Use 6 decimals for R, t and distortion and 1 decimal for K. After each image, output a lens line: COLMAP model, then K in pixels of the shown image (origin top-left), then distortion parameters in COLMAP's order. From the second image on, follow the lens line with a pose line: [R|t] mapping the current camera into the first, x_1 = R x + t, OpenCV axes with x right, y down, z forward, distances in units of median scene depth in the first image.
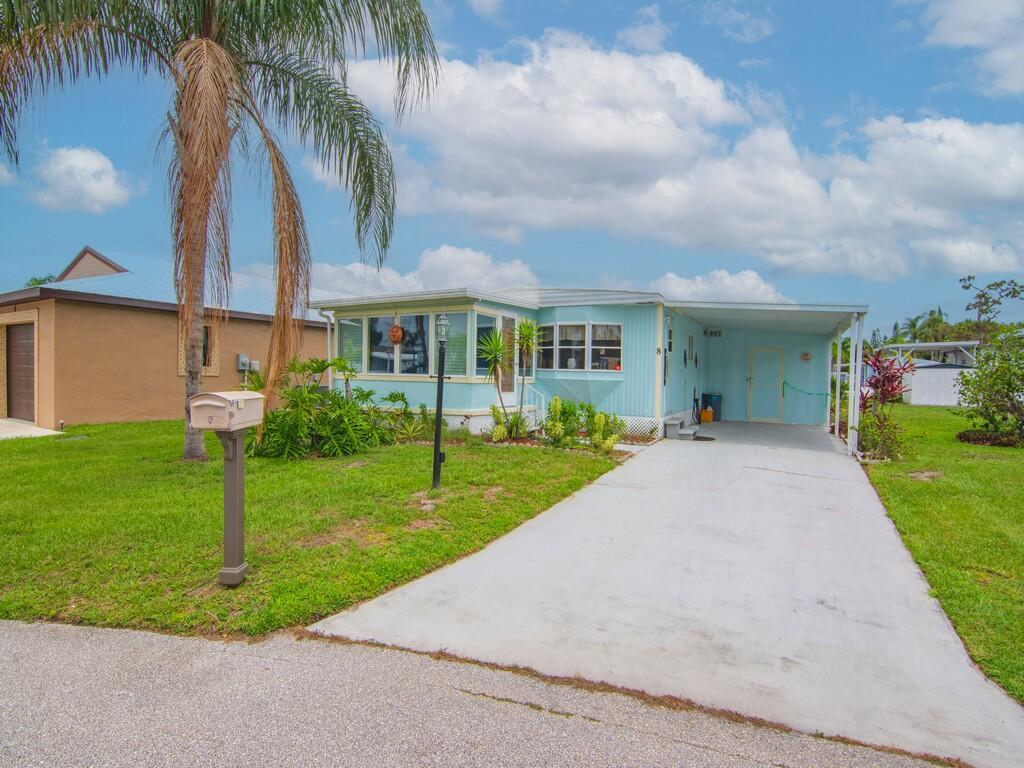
lens RADIAL K [[487.5, 0, 514.2], [0, 487.5, 379.8], [0, 0, 1]] dist [-0.050314, -0.000139]
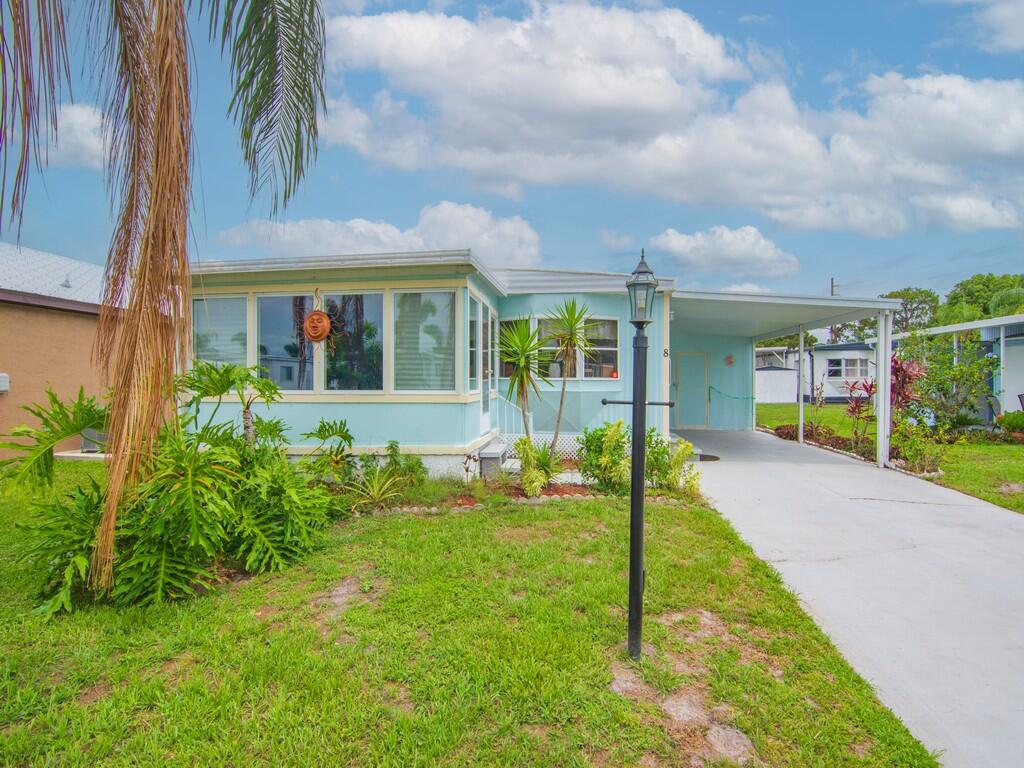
lens RADIAL K [[487.5, 0, 514.2], [0, 487.5, 379.8], [0, 0, 1]] dist [-0.050314, -0.000139]
pose [[0.930823, -0.018057, 0.365023, -0.220461], [0.022821, 0.999701, -0.008740, -0.013824], [-0.364756, 0.016466, 0.930958, 0.331867]]
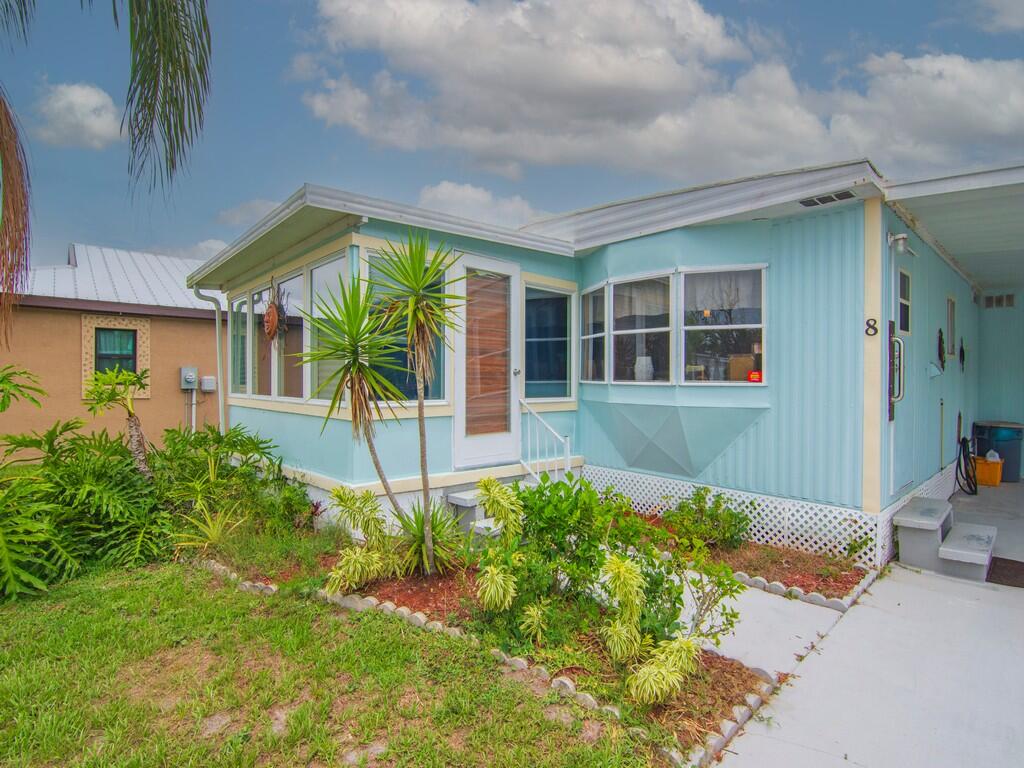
lens RADIAL K [[511.8, 0, 512.0], [0, 511.8, 384.0], [0, 0, 1]] dist [-0.026159, -0.000178]
pose [[0.948662, -0.016132, -0.315879, 0.155195], [0.012568, 0.999832, -0.013317, -0.014982], [0.316041, 0.008663, 0.948706, 0.535098]]
